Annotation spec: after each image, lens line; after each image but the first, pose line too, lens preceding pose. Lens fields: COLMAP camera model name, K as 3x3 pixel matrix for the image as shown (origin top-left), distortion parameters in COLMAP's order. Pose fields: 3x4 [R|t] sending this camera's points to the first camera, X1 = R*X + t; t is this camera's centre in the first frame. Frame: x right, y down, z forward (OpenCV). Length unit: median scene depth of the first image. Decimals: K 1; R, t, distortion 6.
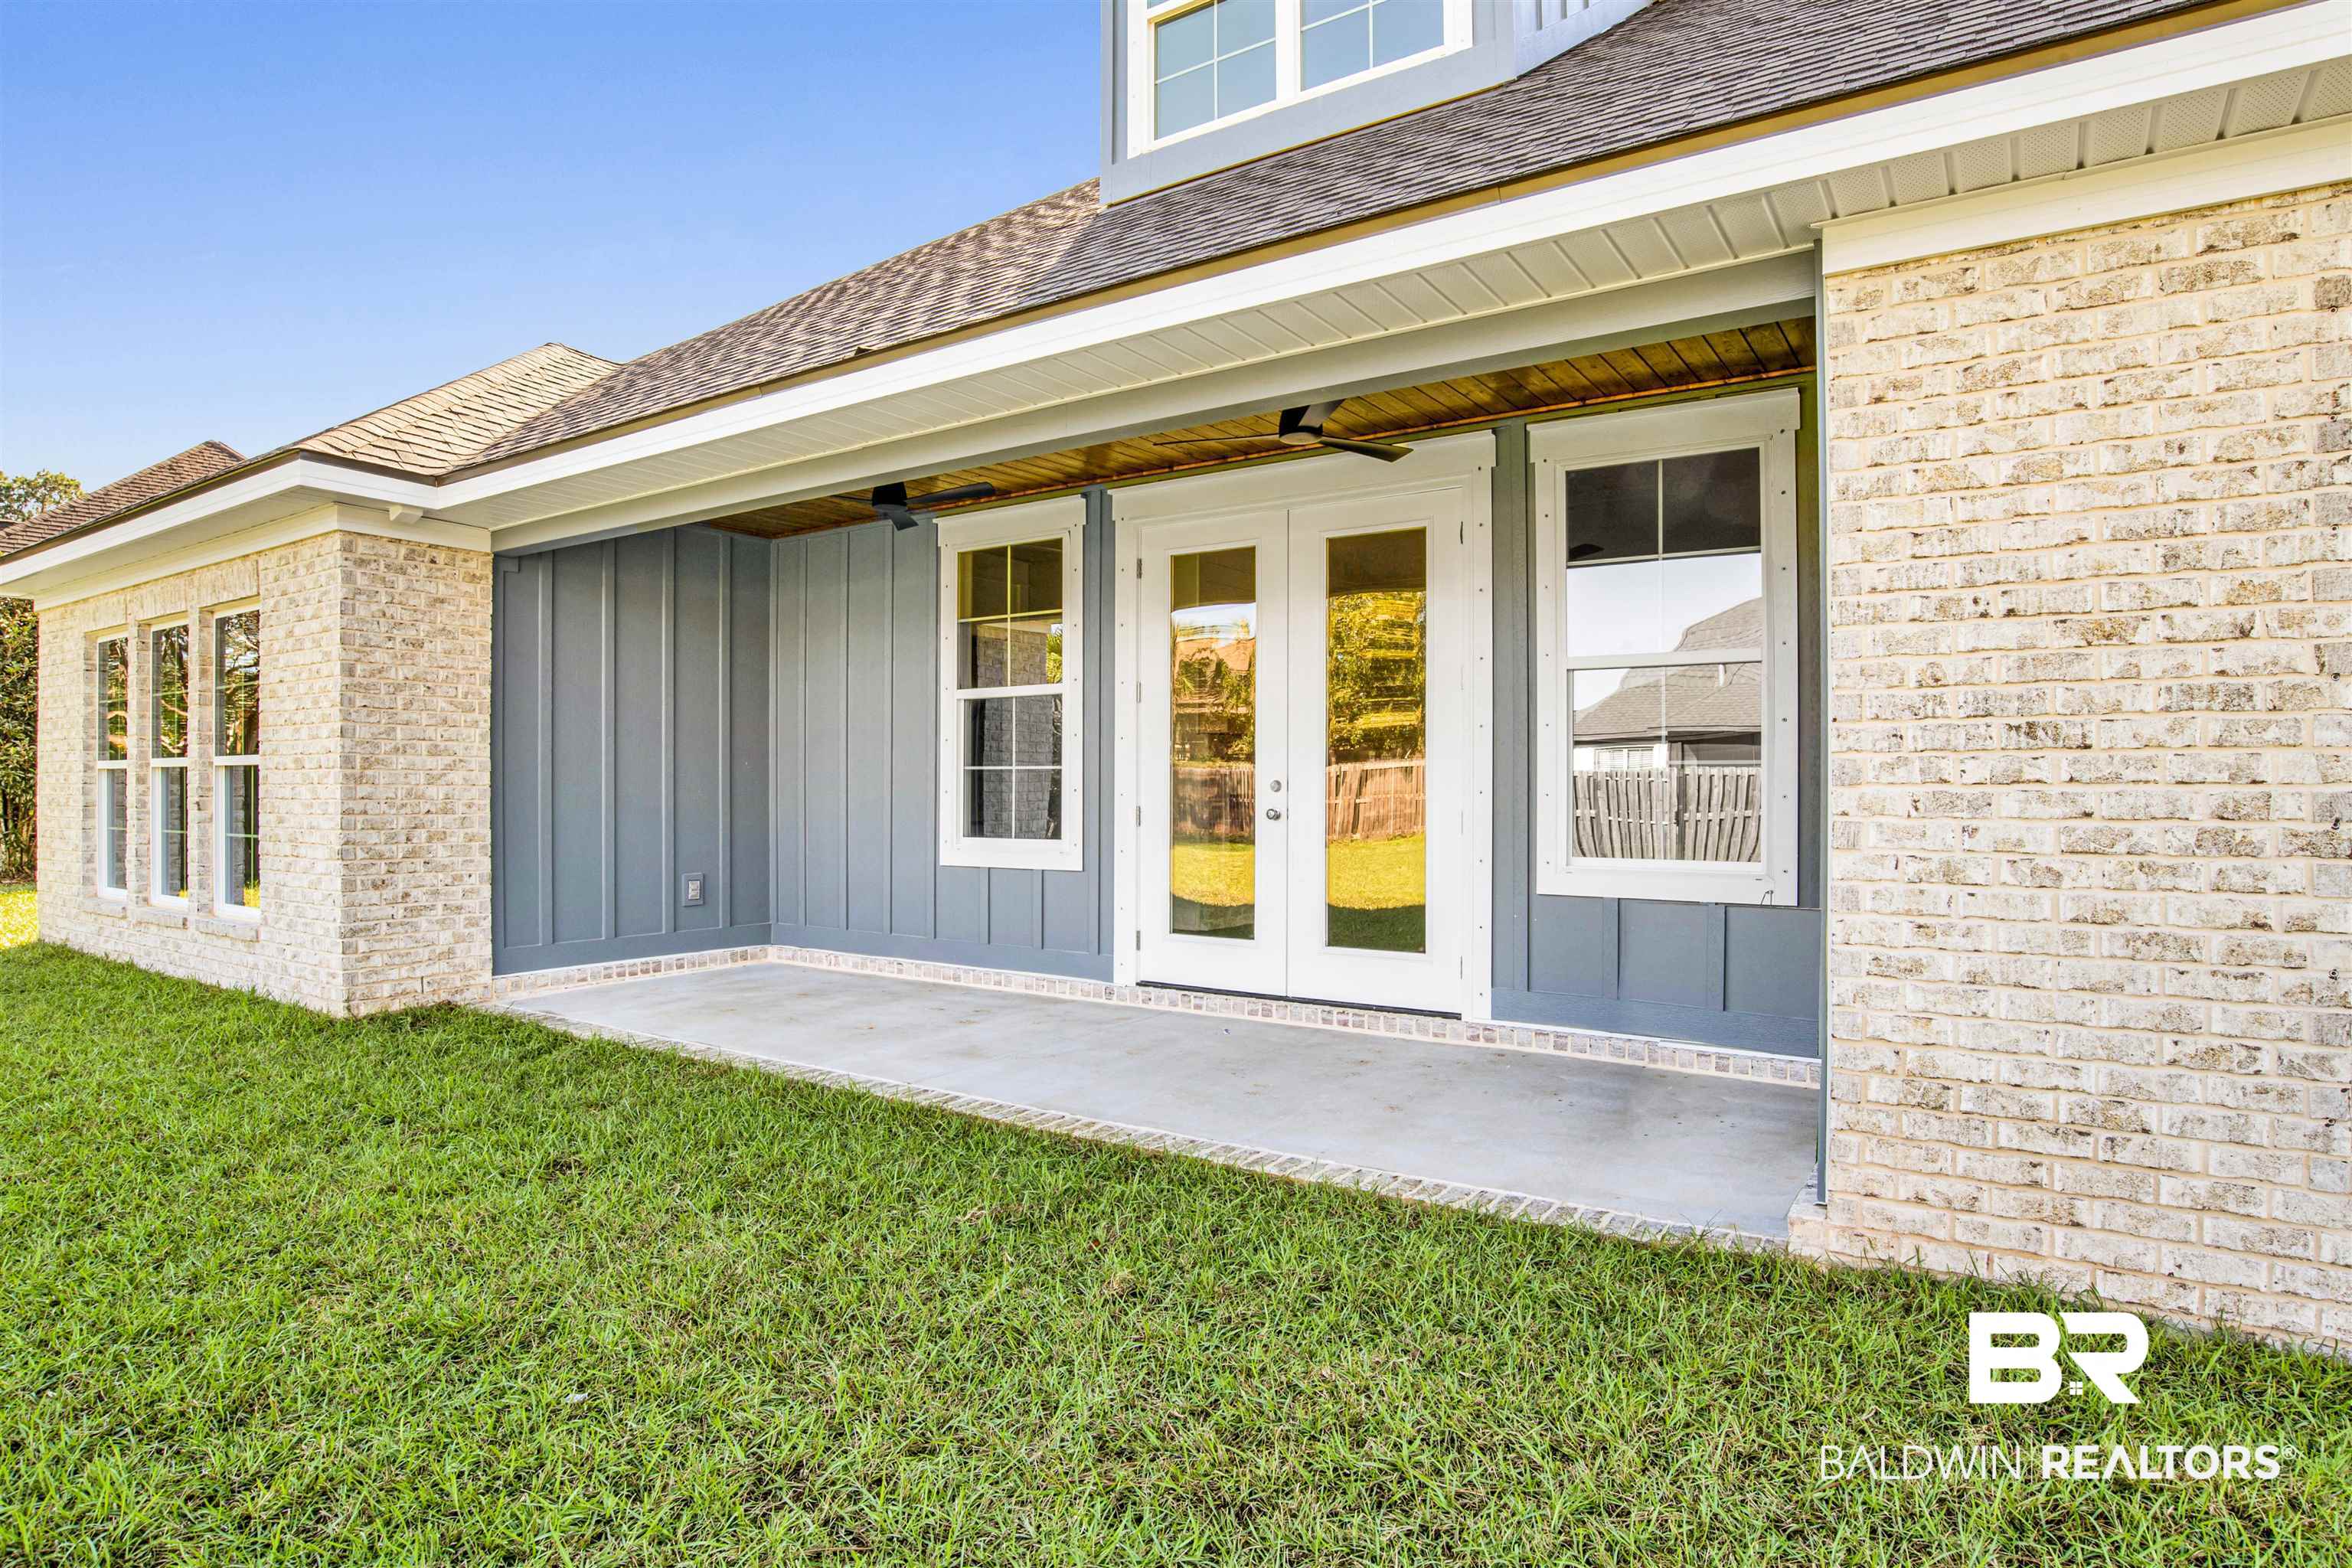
lens RADIAL K [[1300.6, 0, 1186.2], [0, 1300.6, 785.8], [0, 0, 1]] dist [-0.048384, 0.006082]
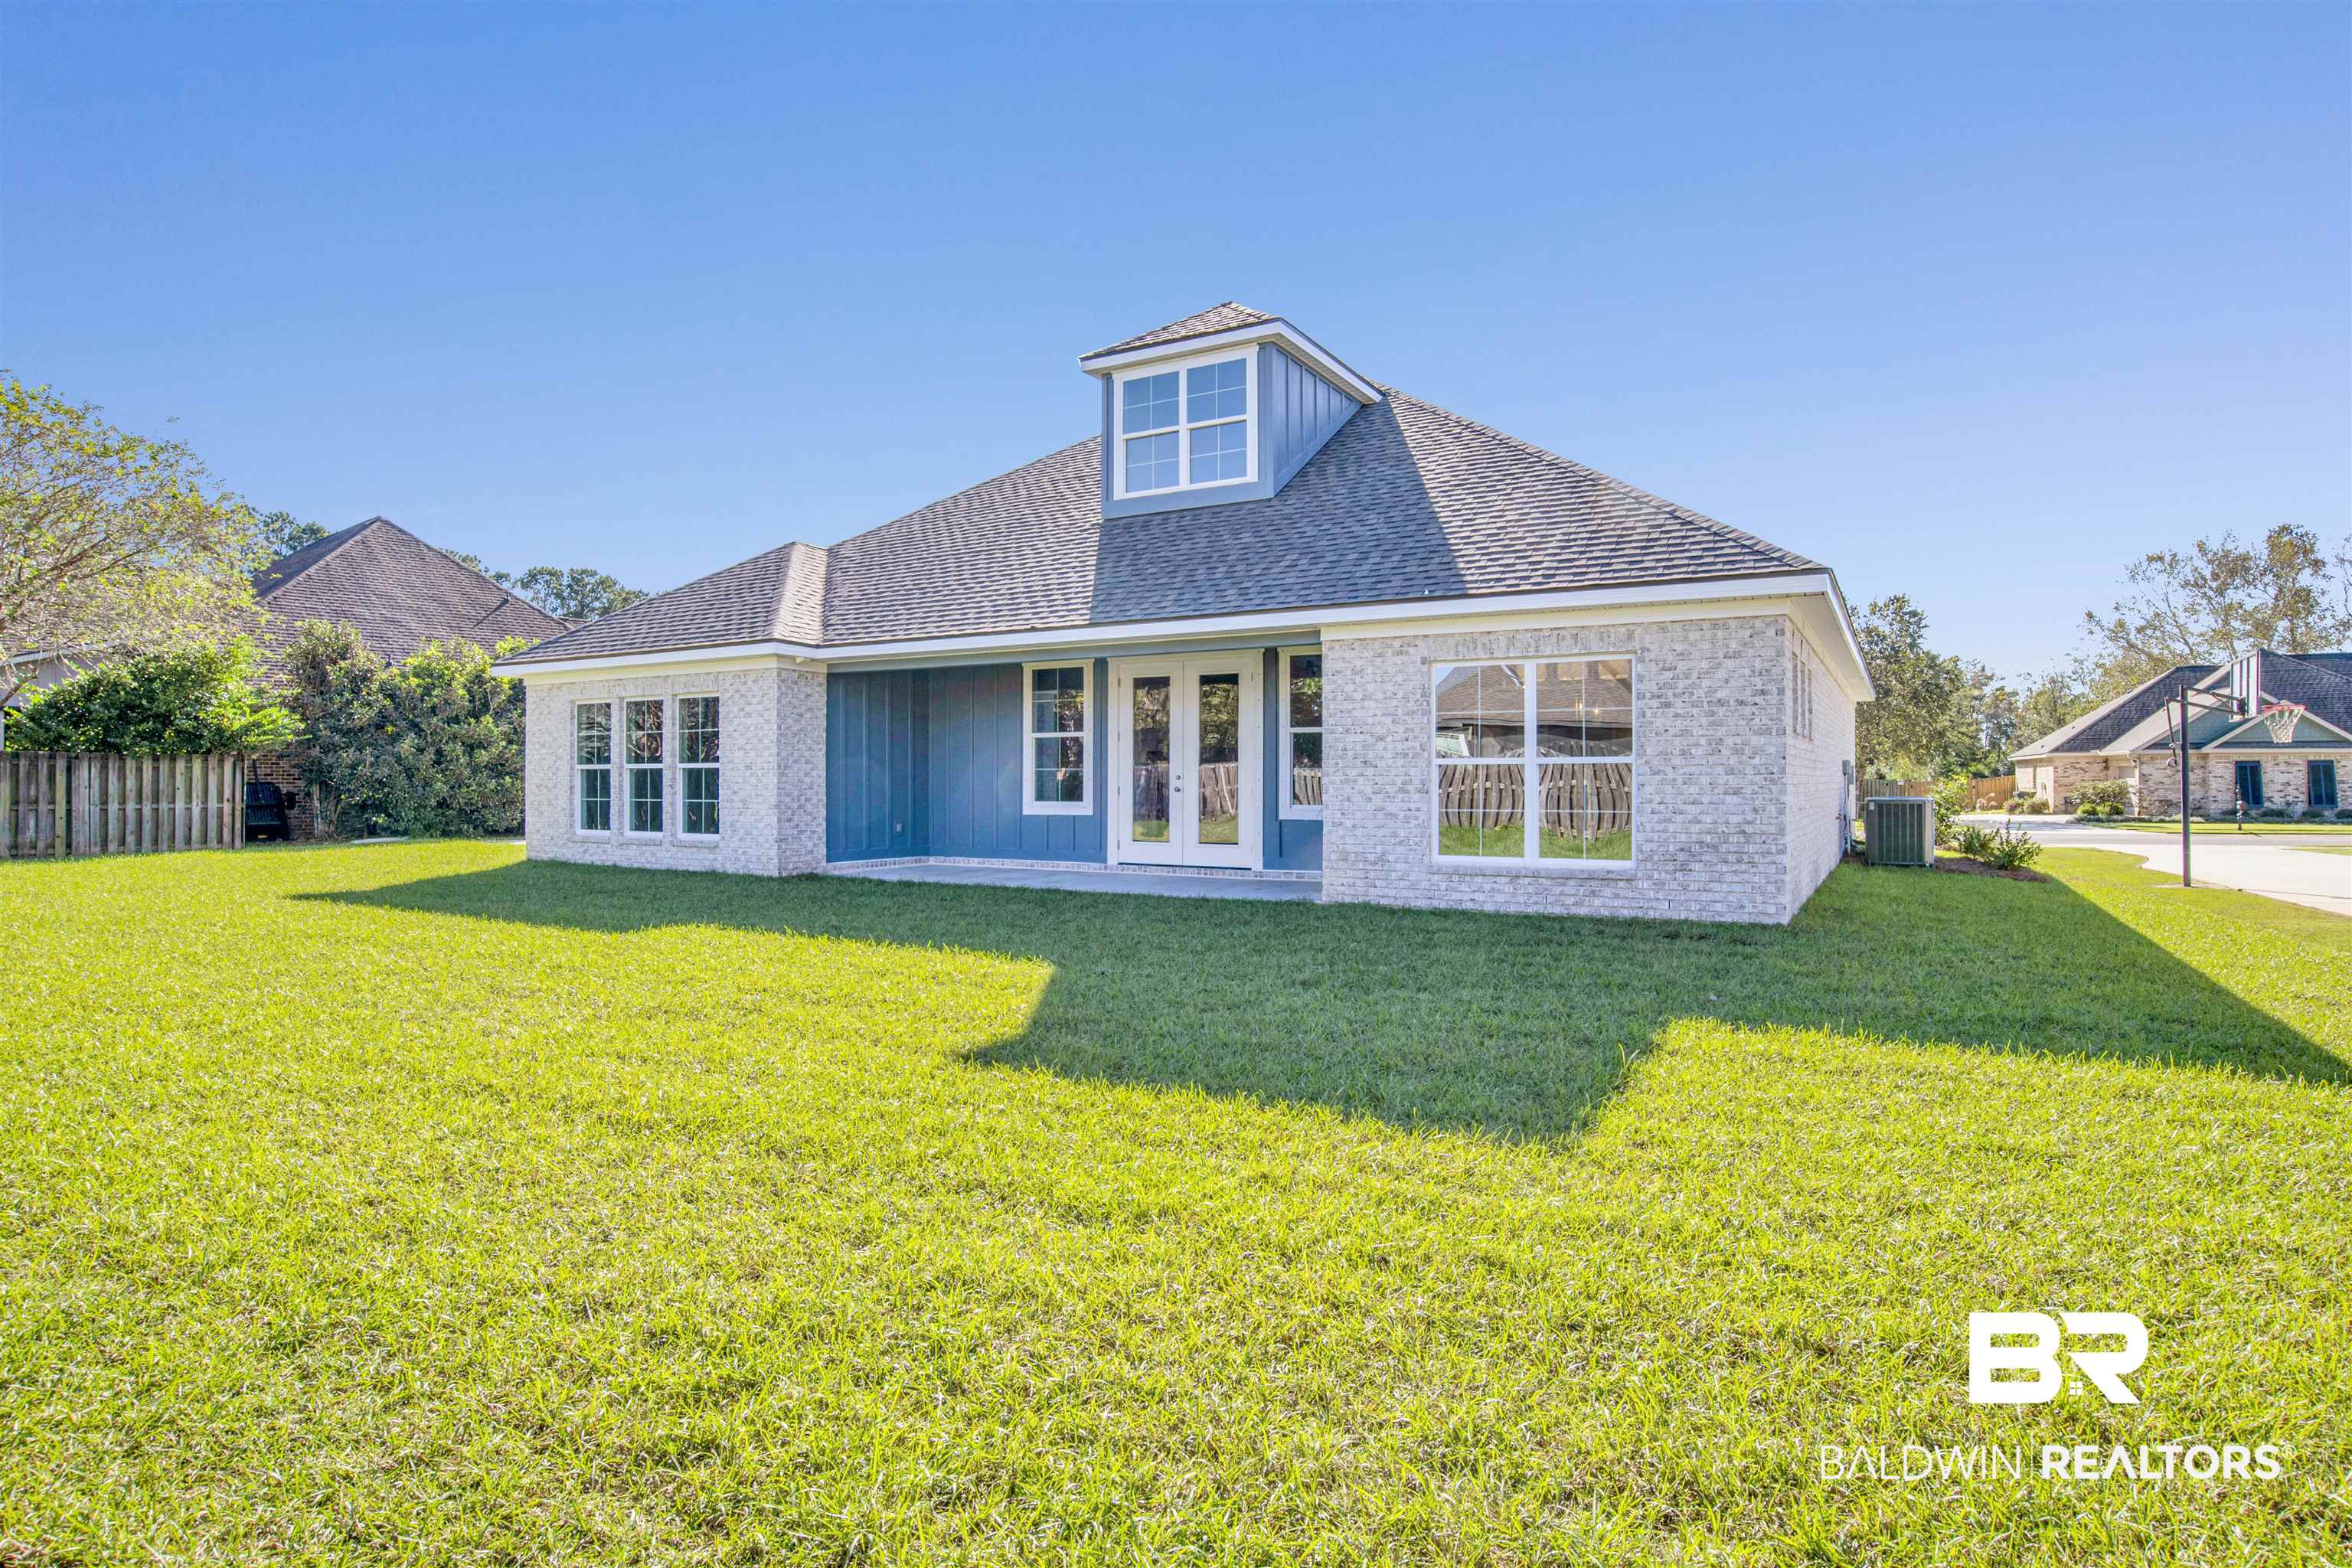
lens RADIAL K [[1262.3, 0, 1175.7], [0, 1262.3, 785.7], [0, 0, 1]] dist [-0.072980, 0.027660]
pose [[0.998347, -0.000247, 0.057480, -0.070464], [-0.000035, 0.999988, 0.004904, 0.004252], [-0.057481, -0.004898, 0.998335, -1.343740]]
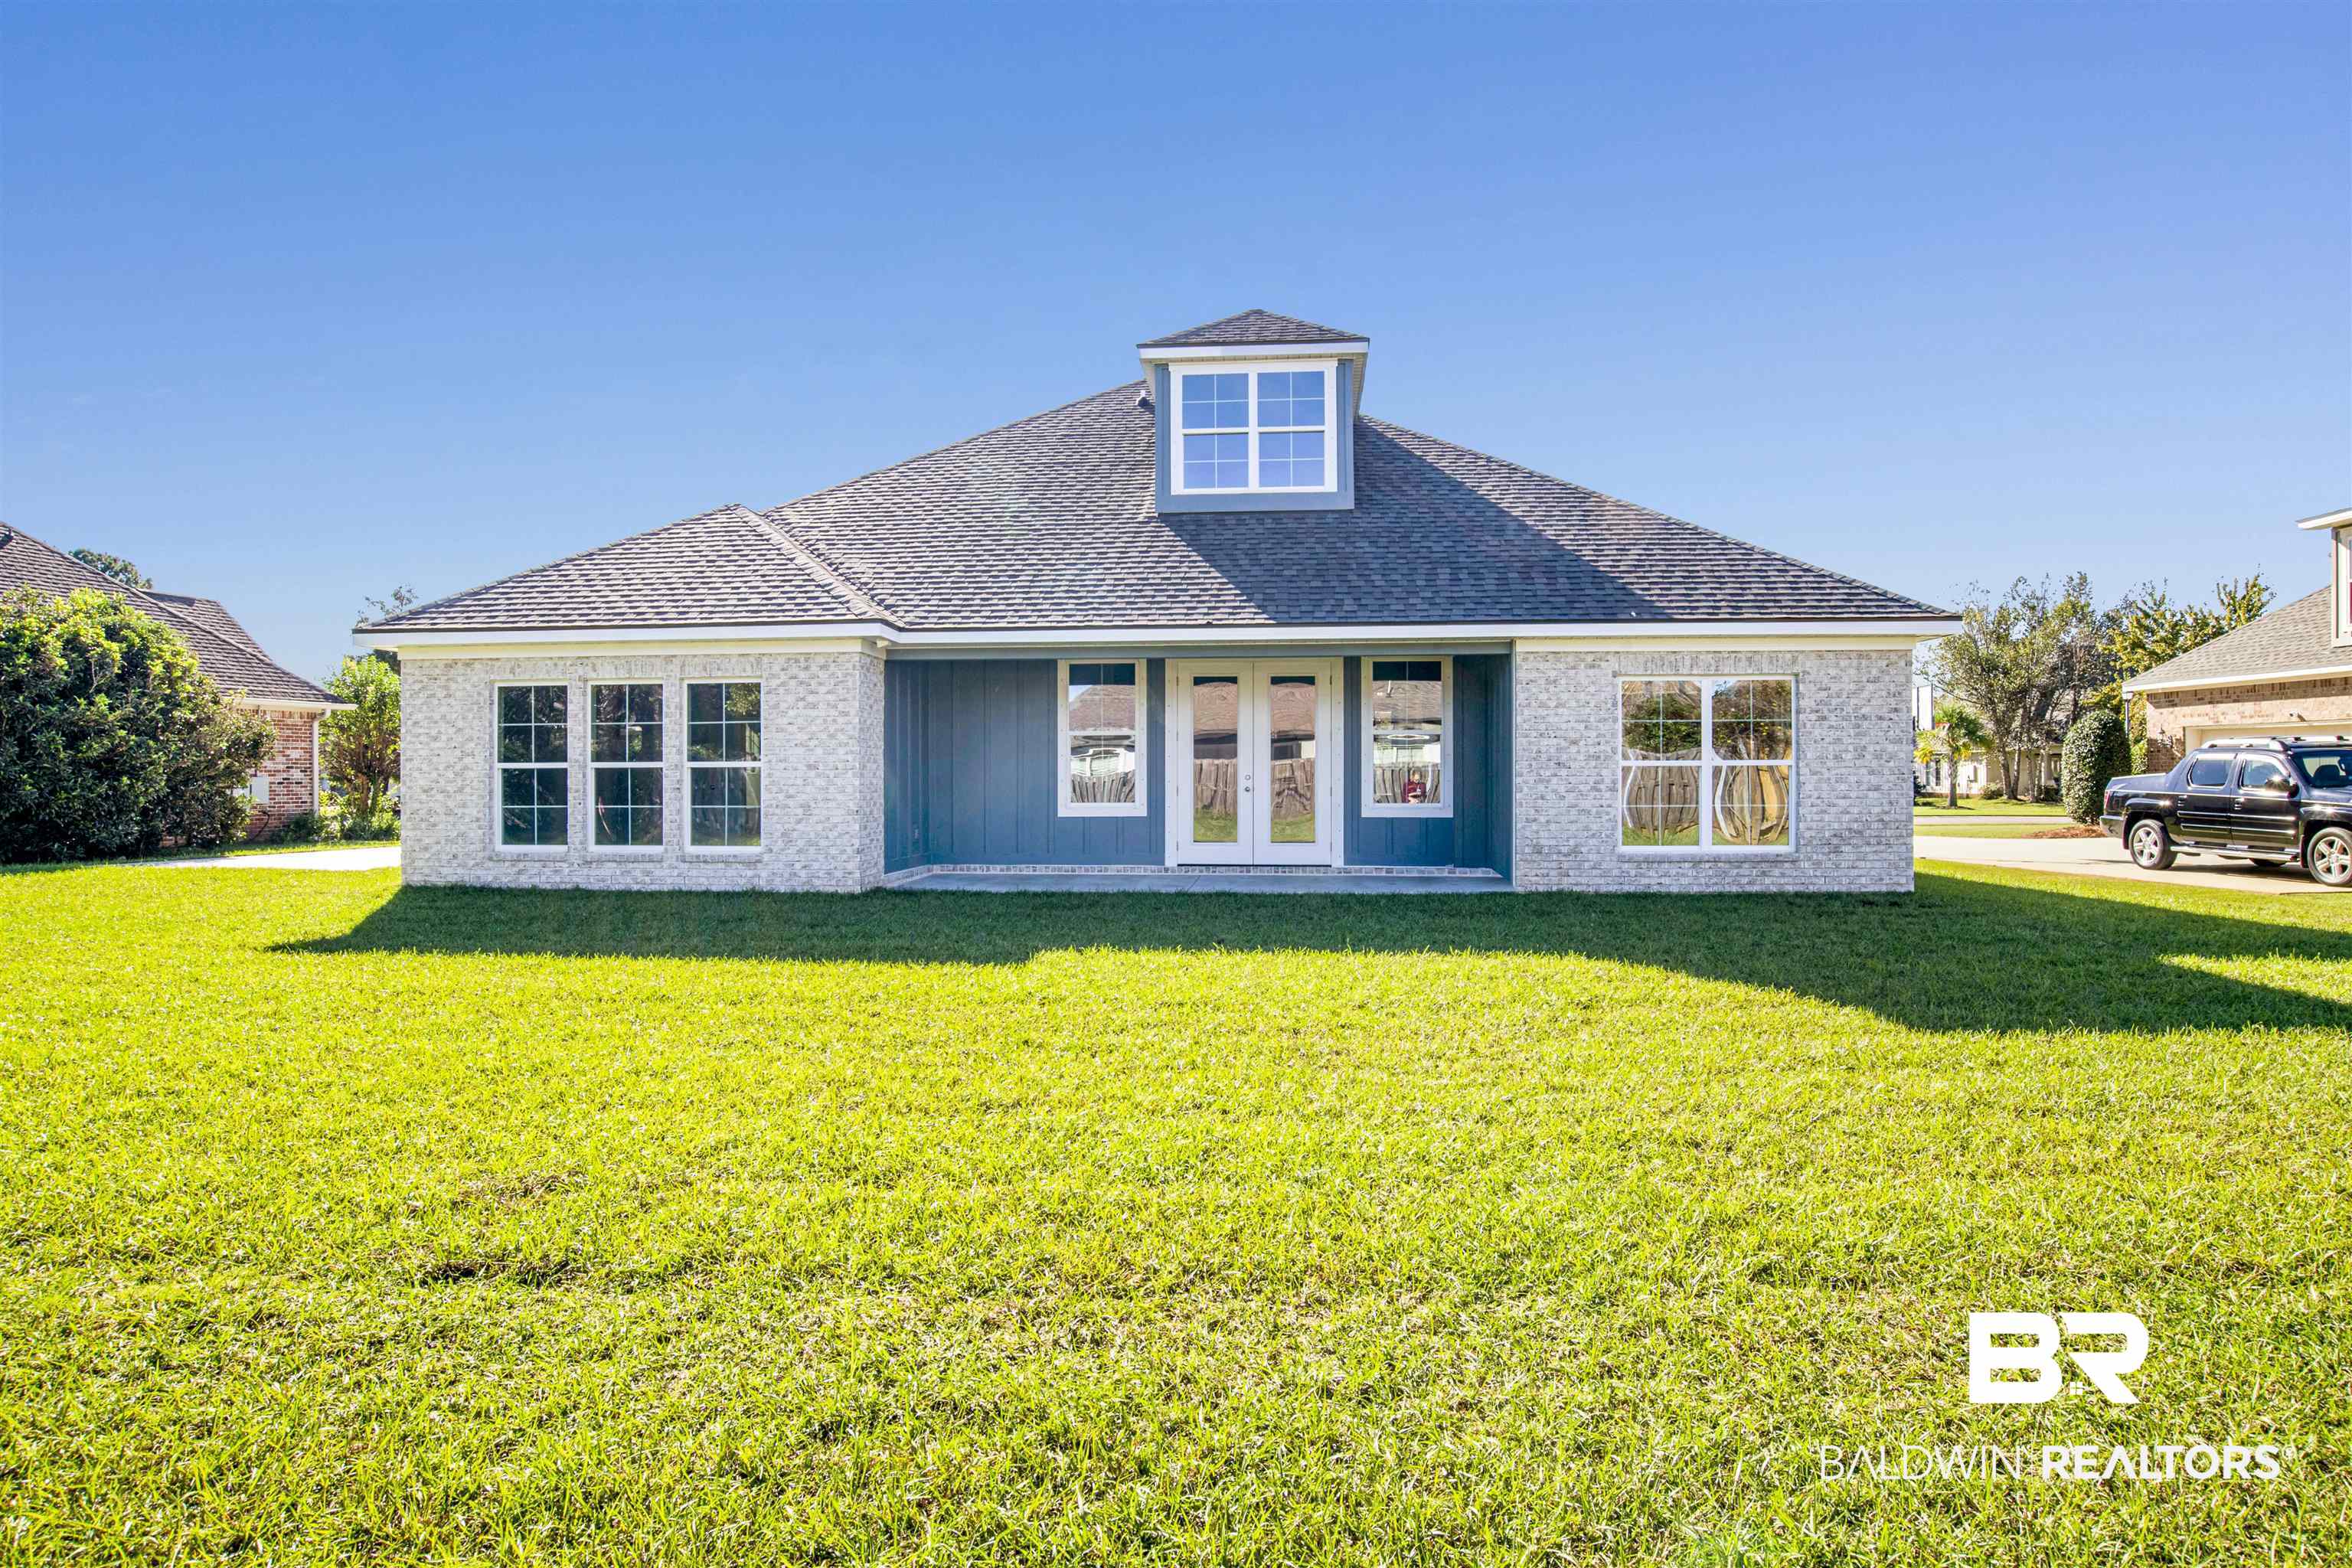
lens RADIAL K [[1262.3, 0, 1181.4], [0, 1262.3, 783.2], [0, 0, 1]] dist [-0.072980, 0.027660]
pose [[0.876538, -0.005252, 0.481303, -1.193100], [0.002292, 0.999975, 0.006738, -0.004511], [-0.481327, -0.004803, 0.876528, -1.008117]]
